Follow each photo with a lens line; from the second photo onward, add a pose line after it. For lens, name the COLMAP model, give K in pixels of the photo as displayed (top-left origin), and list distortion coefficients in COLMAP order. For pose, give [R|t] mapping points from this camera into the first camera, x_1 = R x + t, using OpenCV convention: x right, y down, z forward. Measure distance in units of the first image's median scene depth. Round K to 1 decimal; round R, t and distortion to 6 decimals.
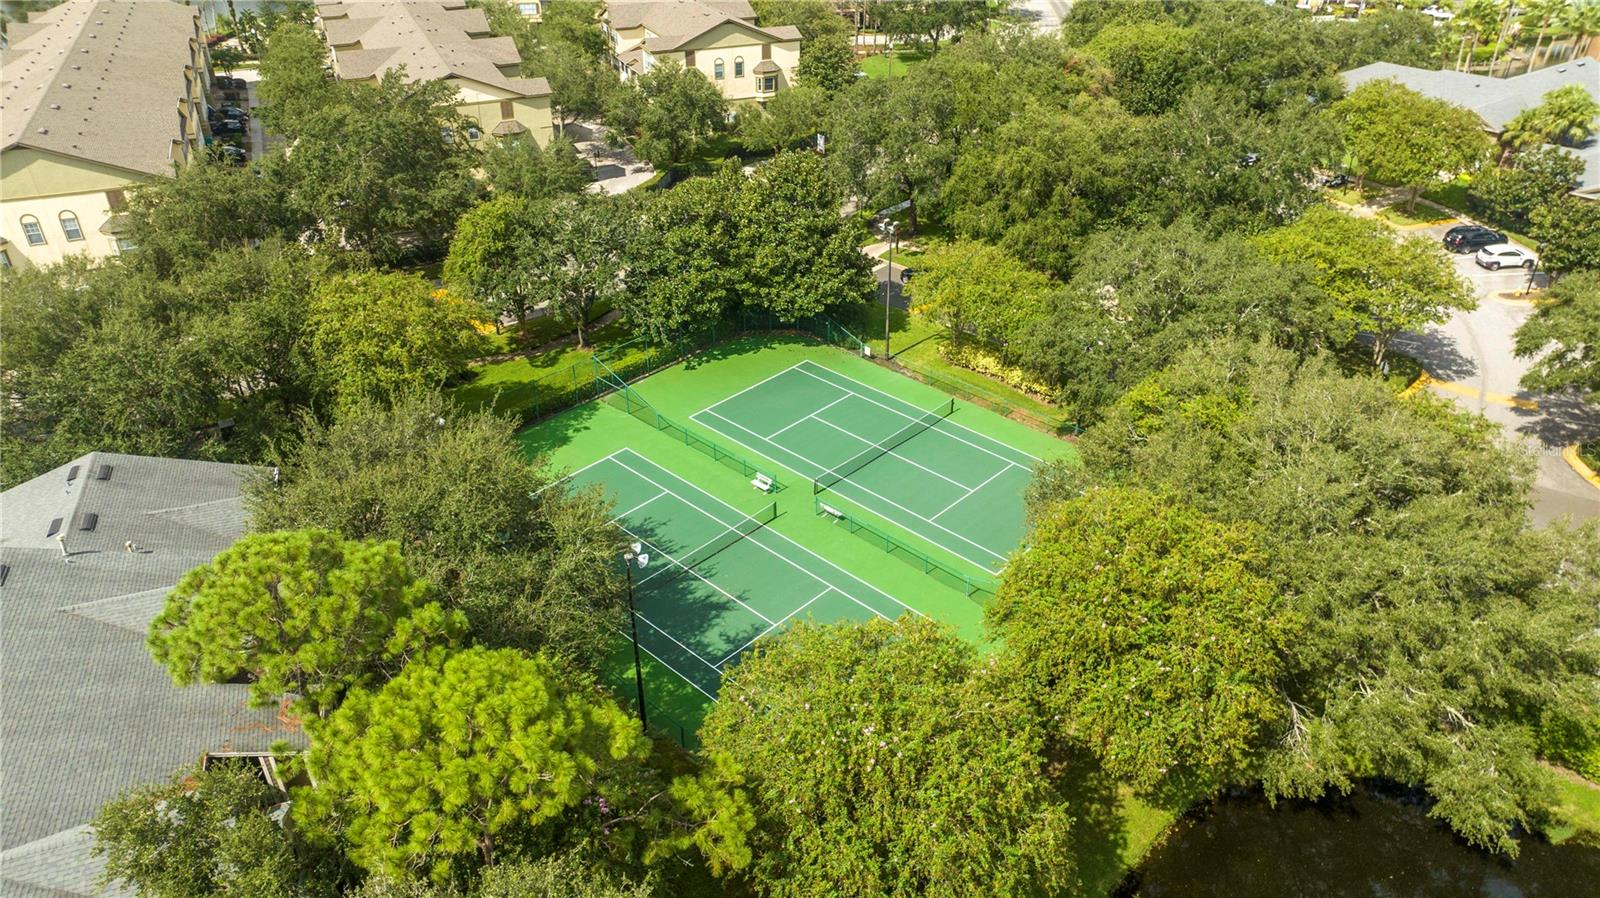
lens RADIAL K [[1127.7, 0, 800.0], [0, 1127.7, 449.0], [0, 0, 1]] dist [-0.038873, 0.042760]
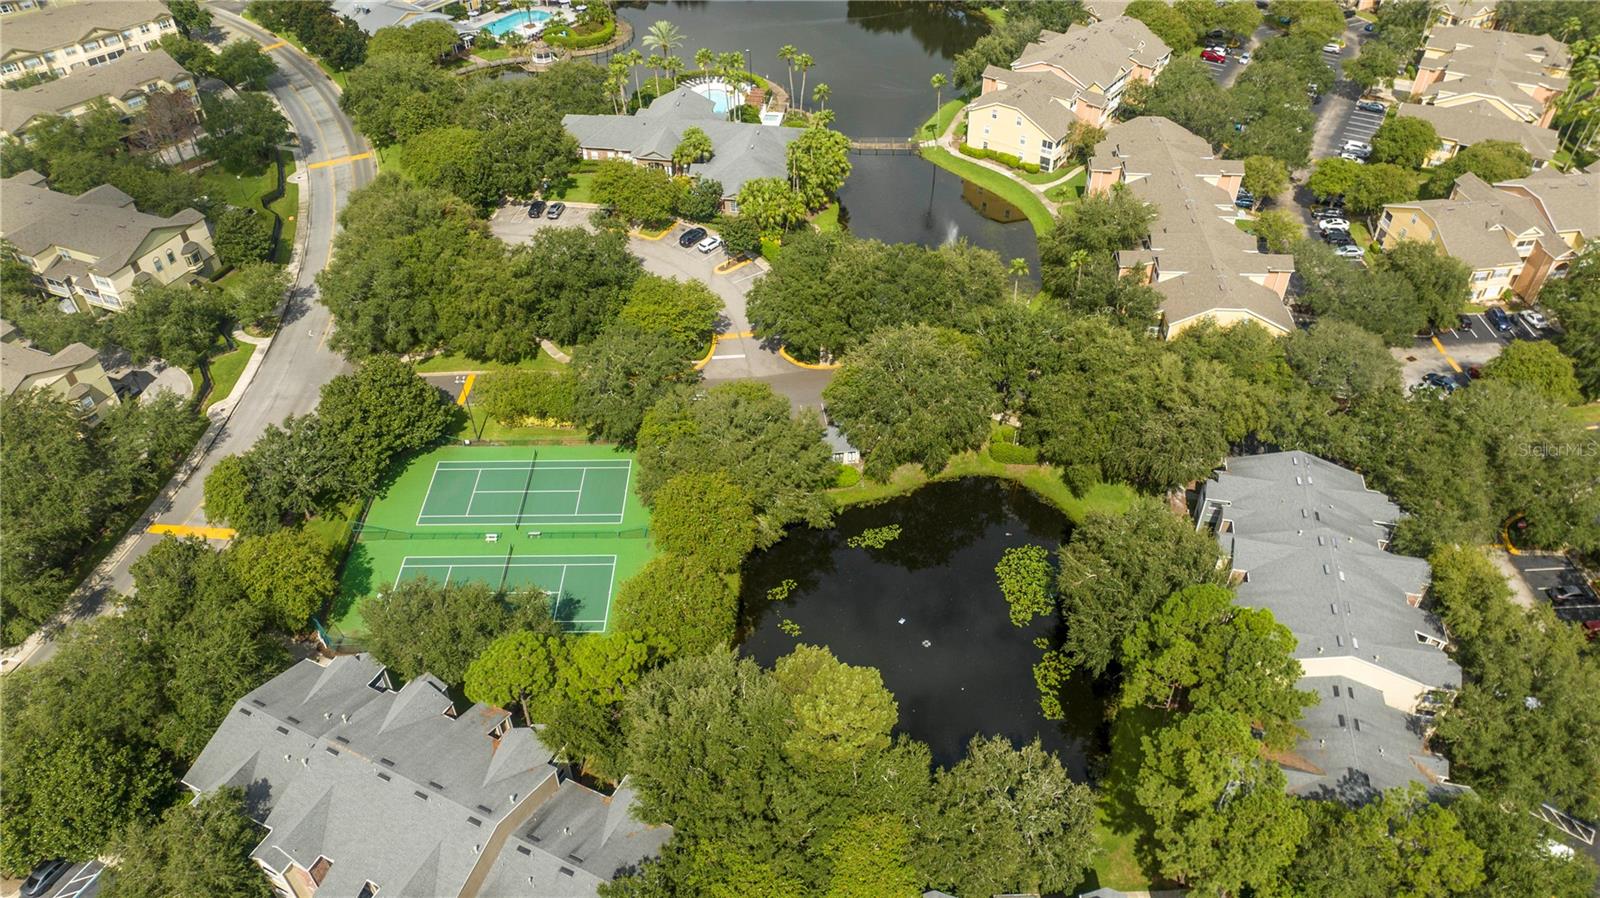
lens RADIAL K [[1127.7, 0, 800.0], [0, 1127.7, 449.0], [0, 0, 1]] dist [-0.038873, 0.042760]
pose [[0.716978, -0.458758, 0.524865, -0.533980], [0.365521, 0.888534, 0.277312, -0.401264], [-0.593580, -0.006977, 0.804745, -0.800440]]
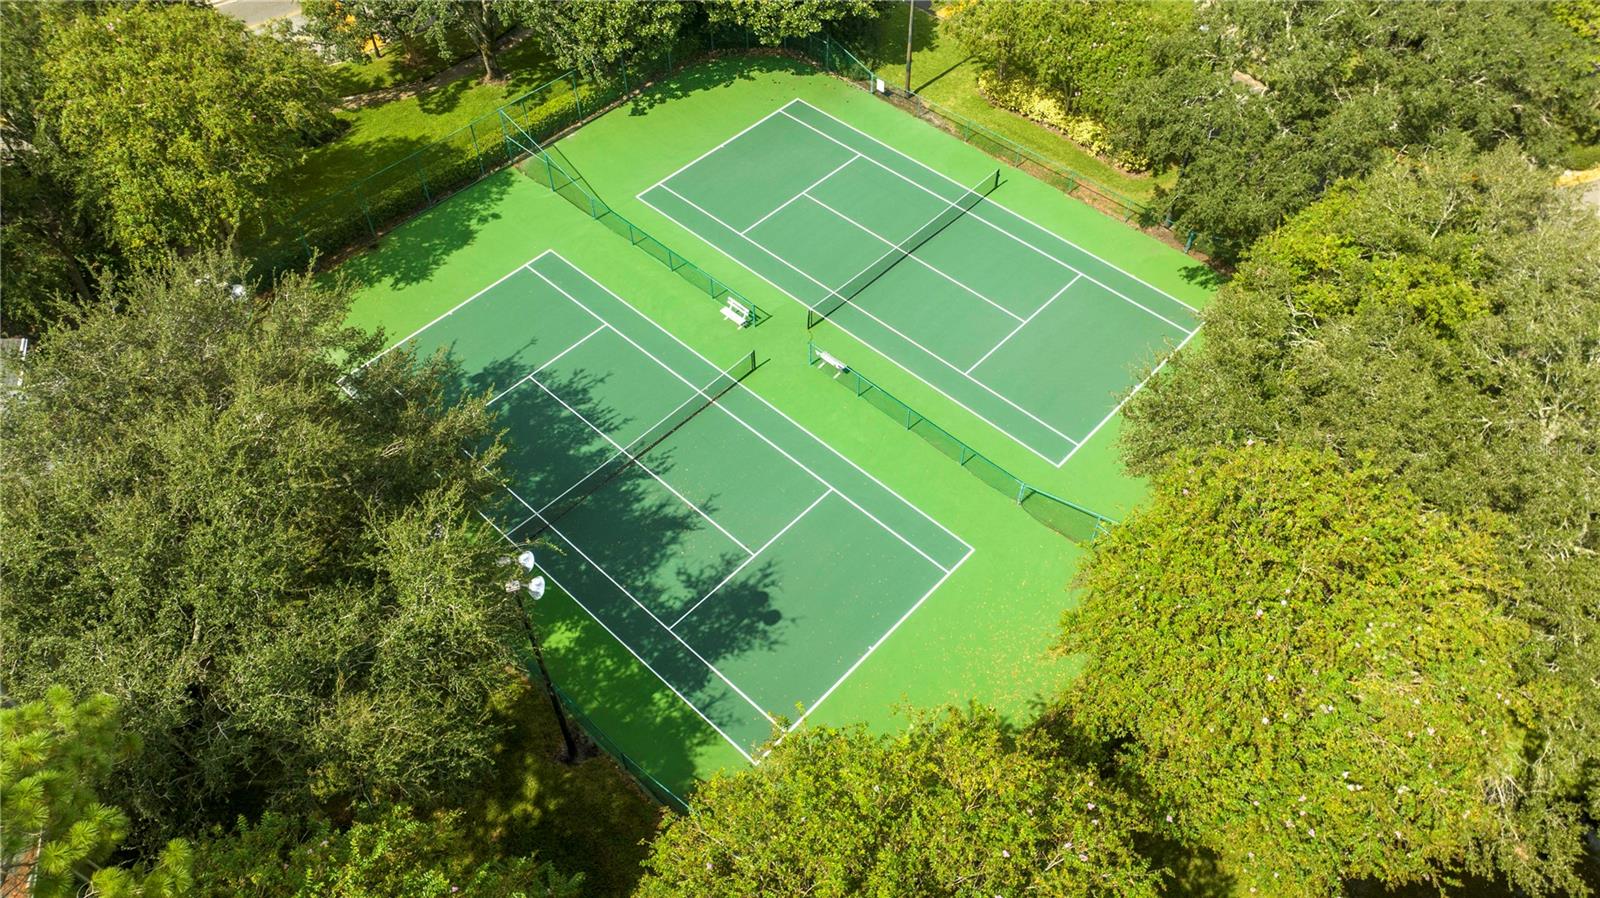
lens RADIAL K [[1127.7, 0, 800.0], [0, 1127.7, 449.0], [0, 0, 1]] dist [-0.038873, 0.042760]
pose [[0.999974, -0.006928, 0.001791, 0.005097], [0.005972, 0.945934, 0.324305, -0.105975], [-0.003941, -0.324286, 0.945951, 0.248672]]
